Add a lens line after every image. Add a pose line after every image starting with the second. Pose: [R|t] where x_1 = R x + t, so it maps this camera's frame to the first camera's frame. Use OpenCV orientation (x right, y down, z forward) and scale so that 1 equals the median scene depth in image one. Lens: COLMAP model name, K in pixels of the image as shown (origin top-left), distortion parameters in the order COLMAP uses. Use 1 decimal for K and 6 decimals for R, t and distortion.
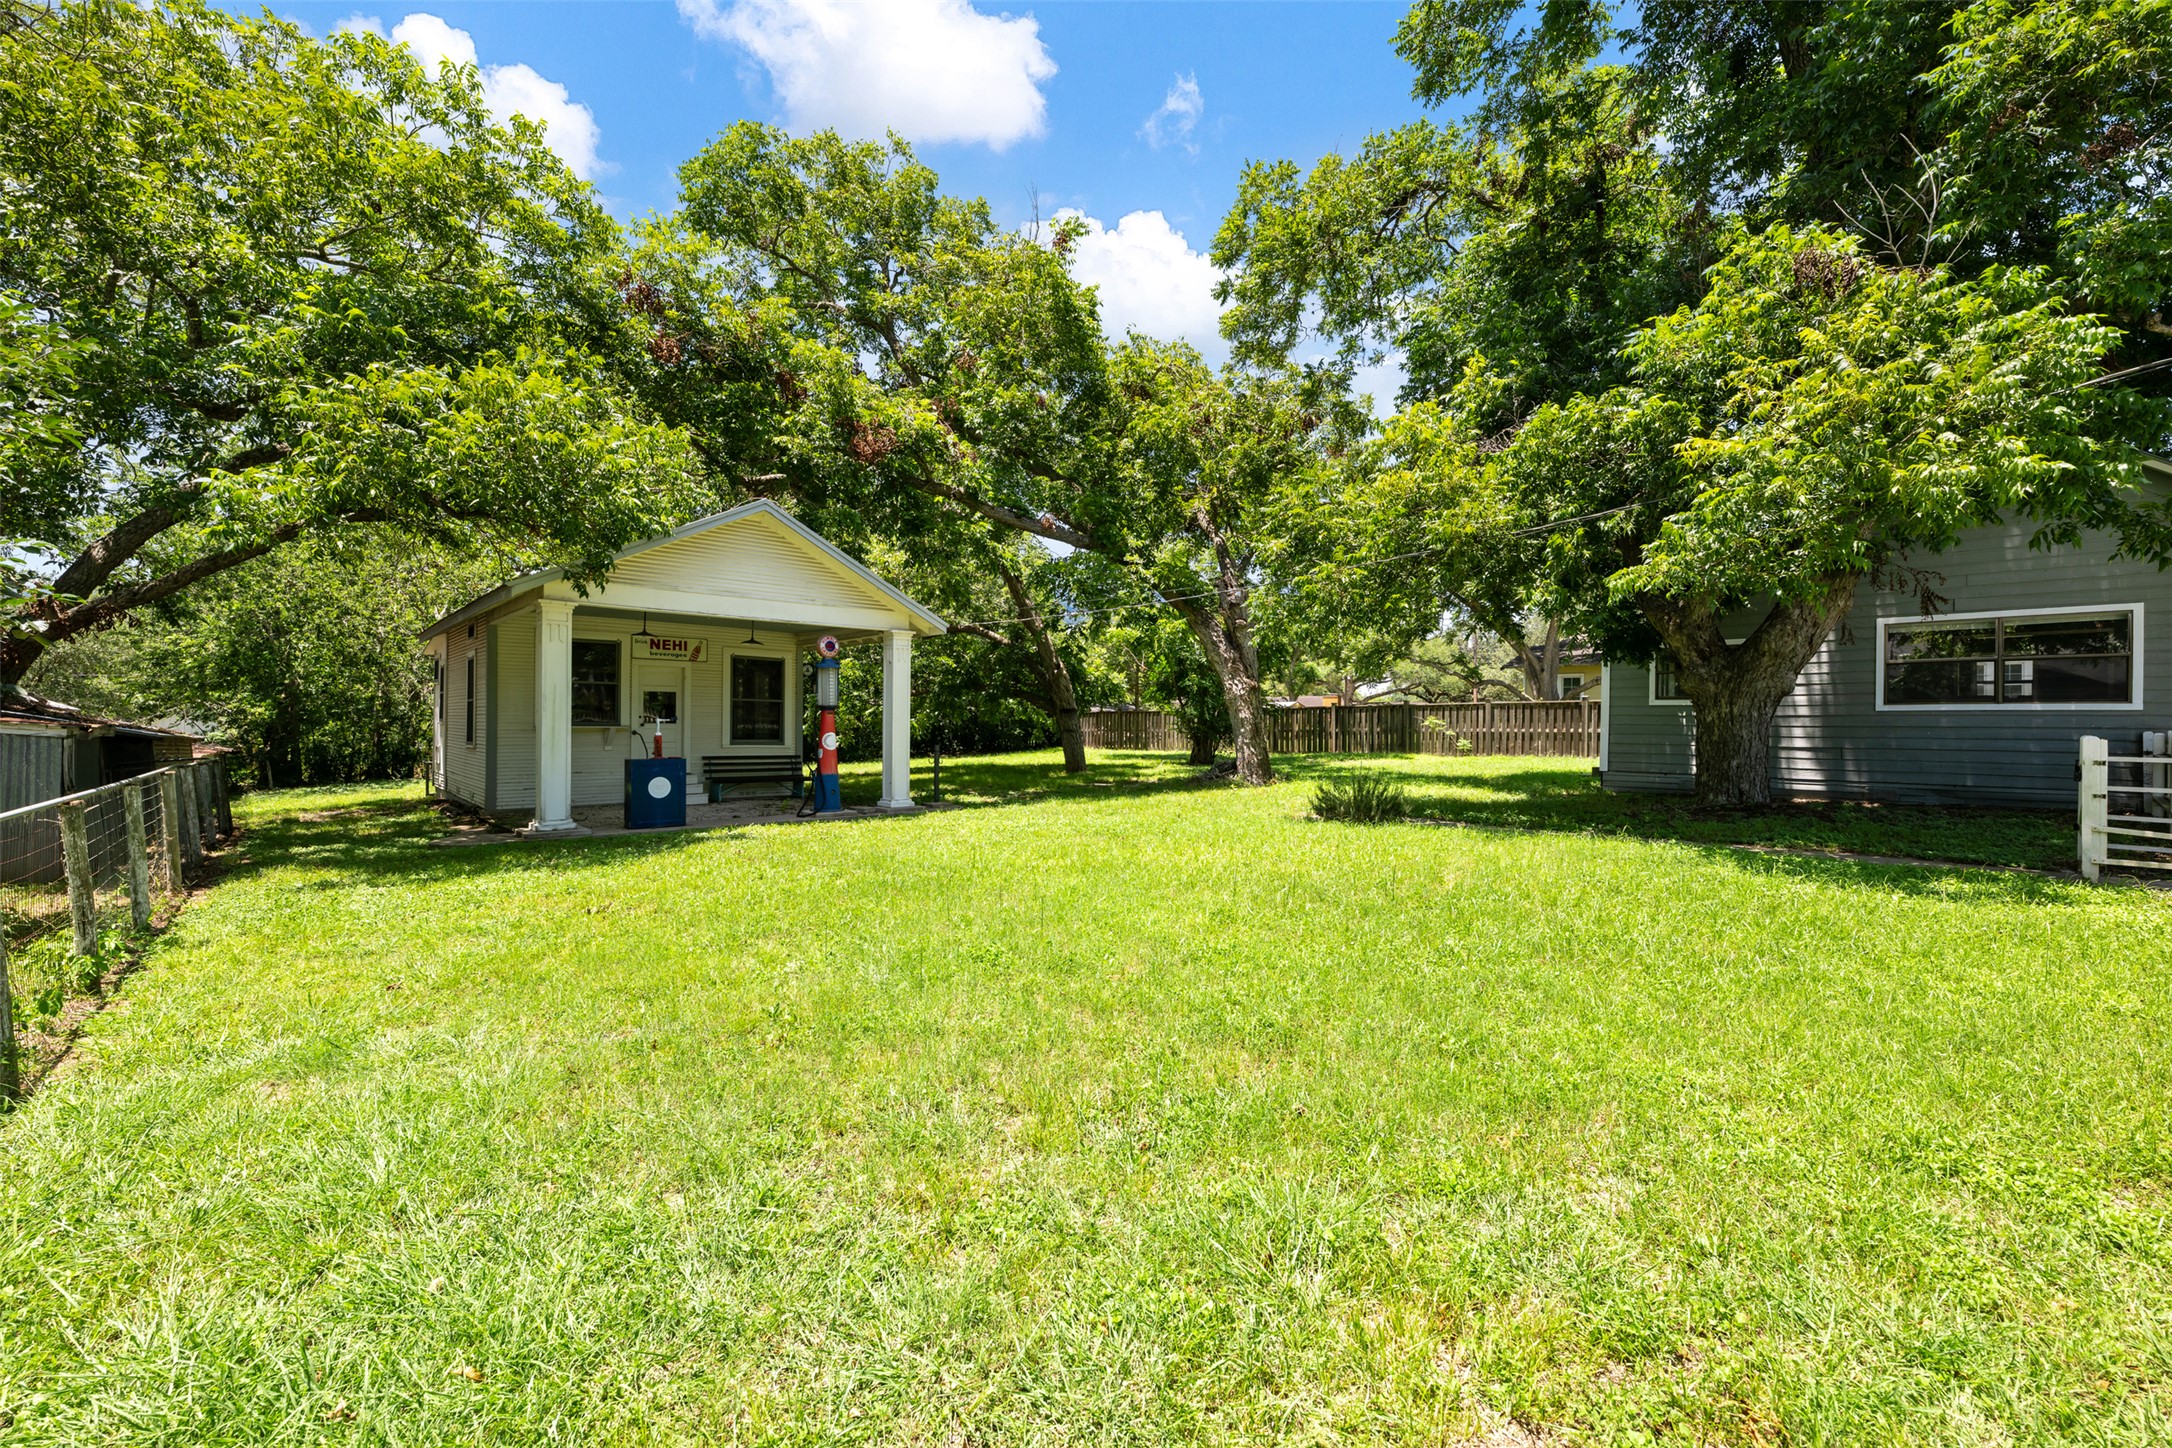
lens RADIAL K [[875.4, 0, 1098.0], [0, 875.4, 720.2], [0, 0, 1]] dist [0.000093, 0.000037]
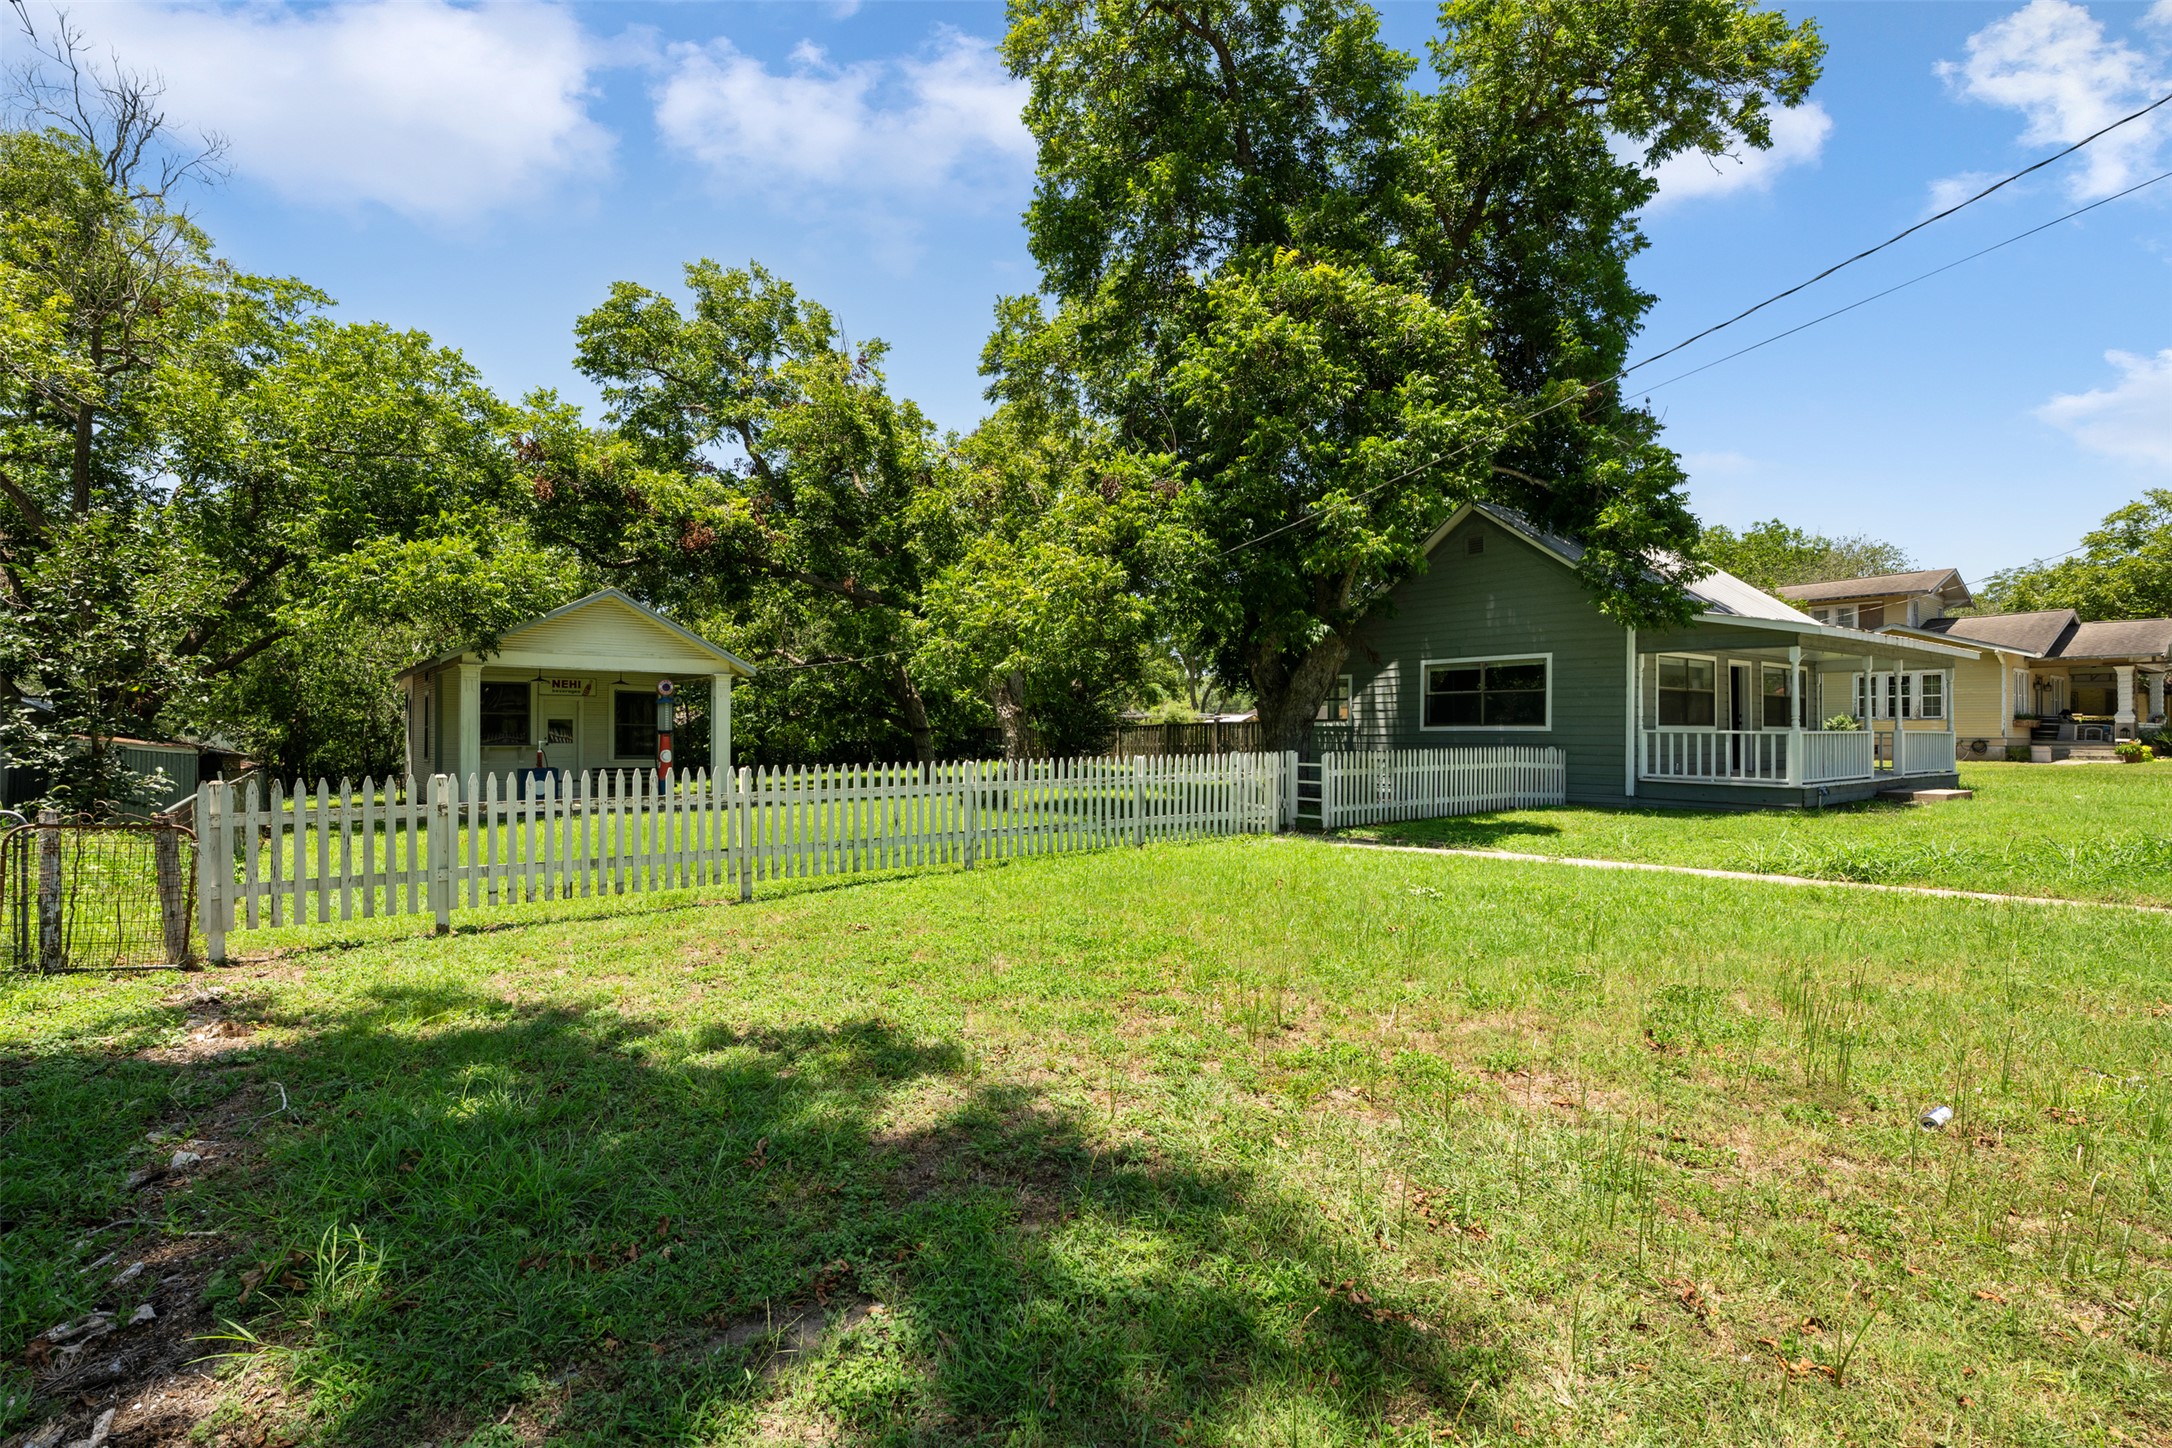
lens RADIAL K [[1069.0, 0, 1068.1], [0, 1069.0, 734.4], [0, 0, 1]] dist [0.018977, -0.000825]
pose [[0.993283, -0.003322, -0.115663, 0.482858], [0.003255, 0.999994, -0.000768, -0.005328], [0.115665, 0.000387, 0.993288, -0.566746]]
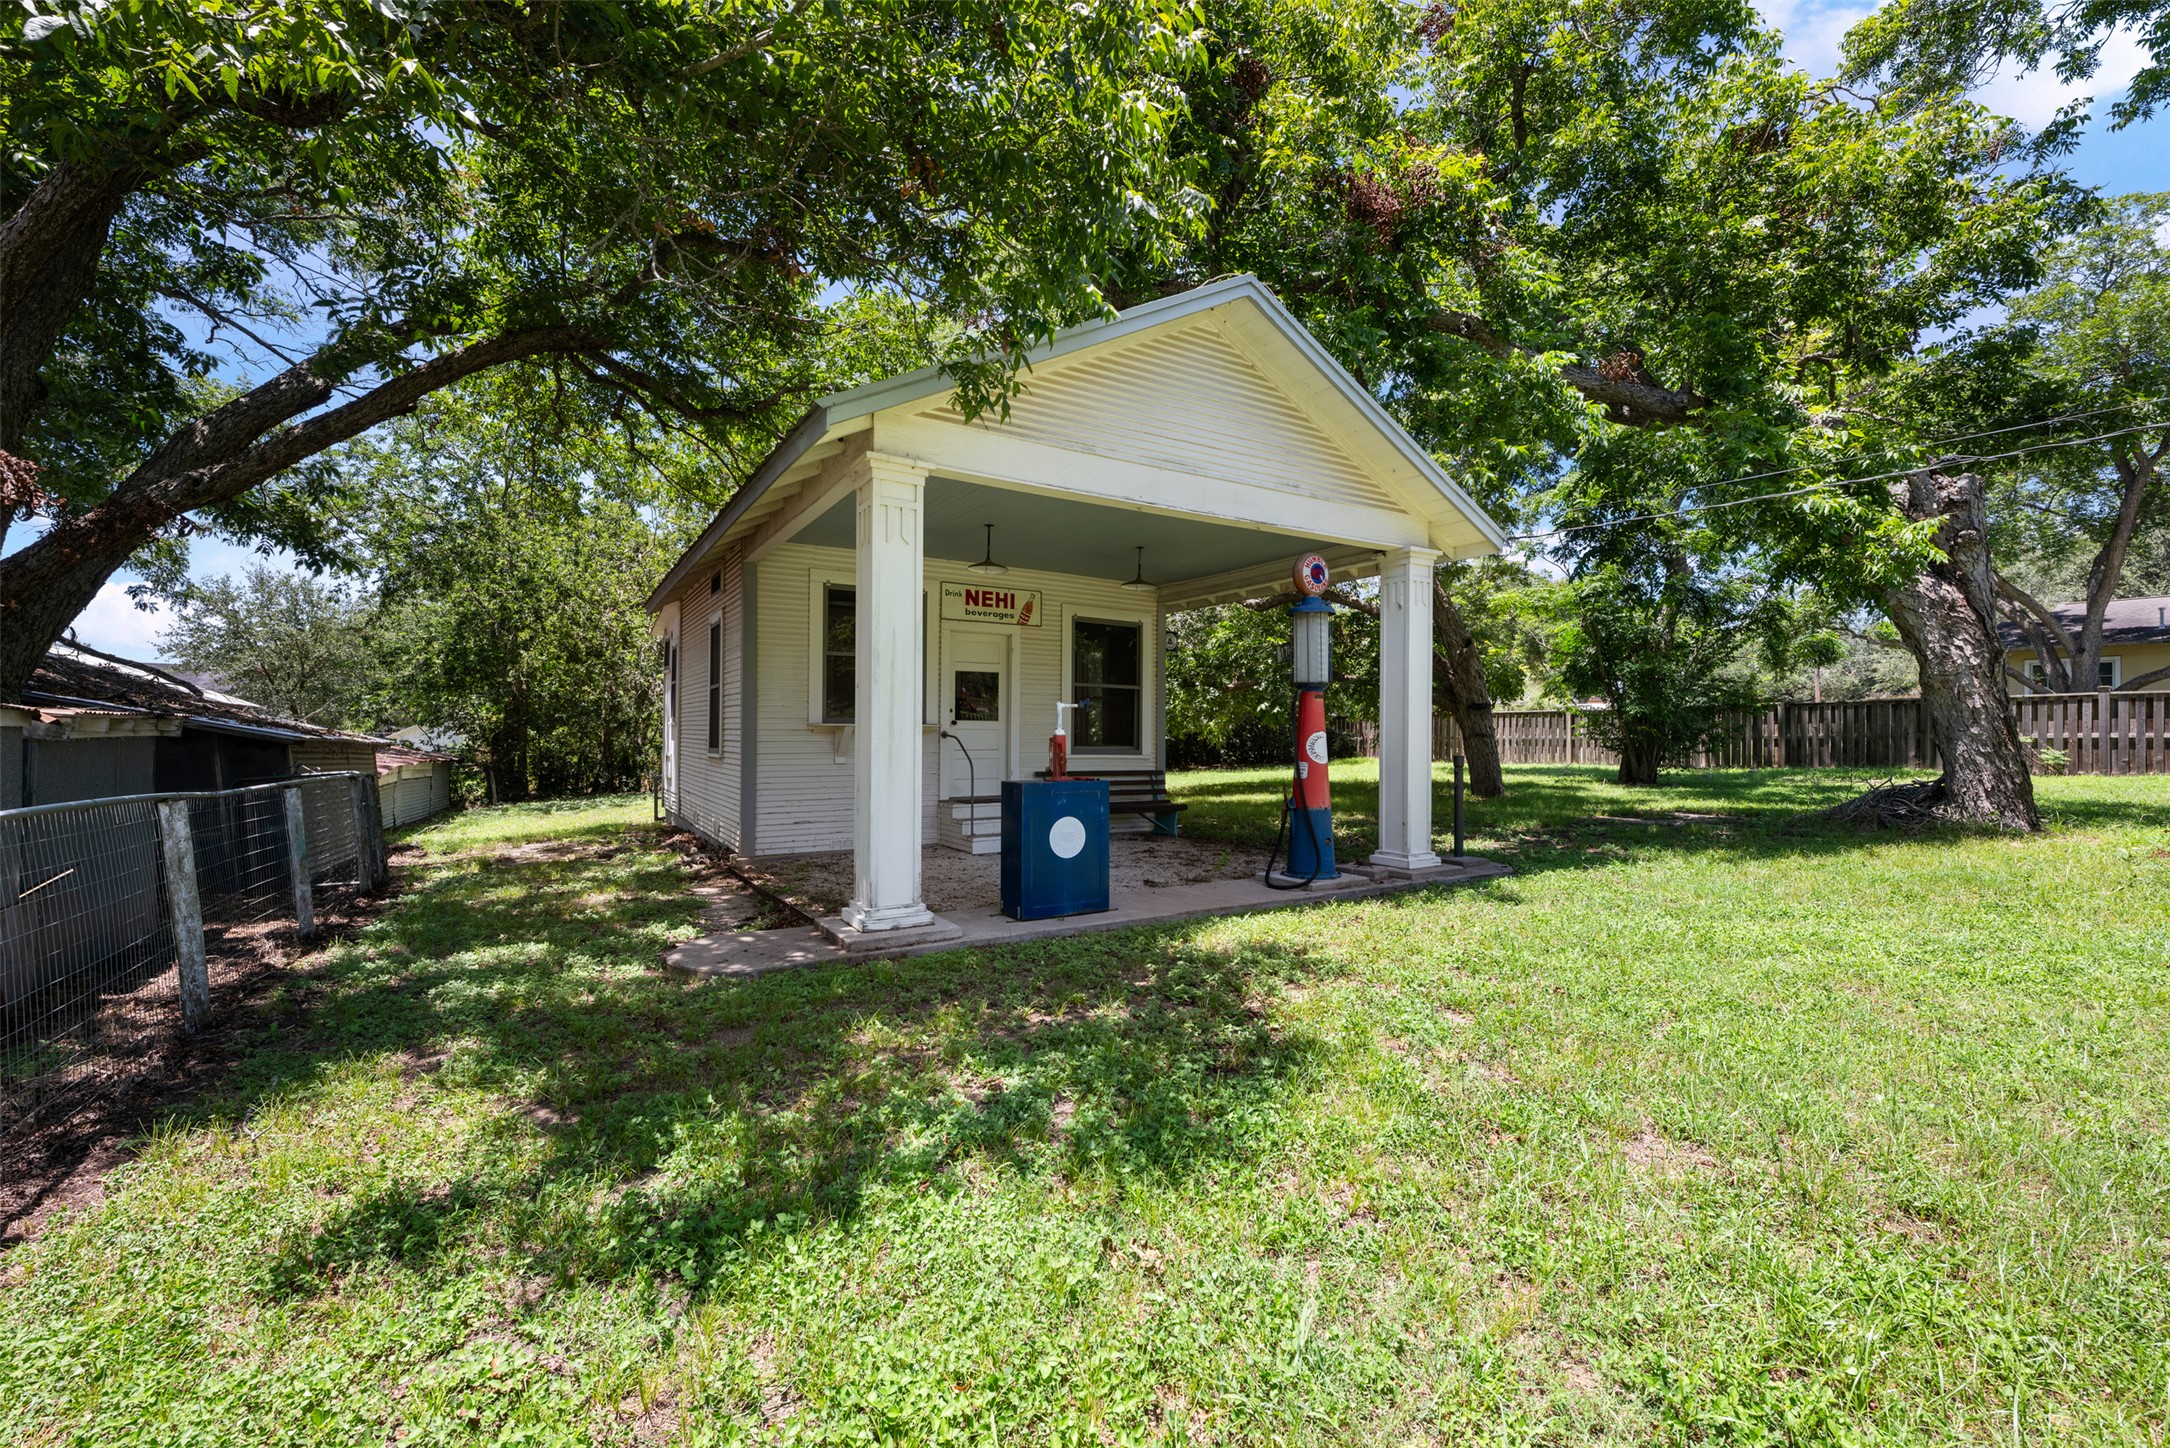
lens RADIAL K [[874.6, 0, 1096.7], [0, 874.6, 727.4], [0, 0, 1]] dist [0.000093, 0.000037]
pose [[0.983137, -0.003857, -0.182828, -0.313179], [0.003209, 0.999987, -0.003839, 0.012259], [0.182840, 0.003188, 0.983137, 0.403406]]
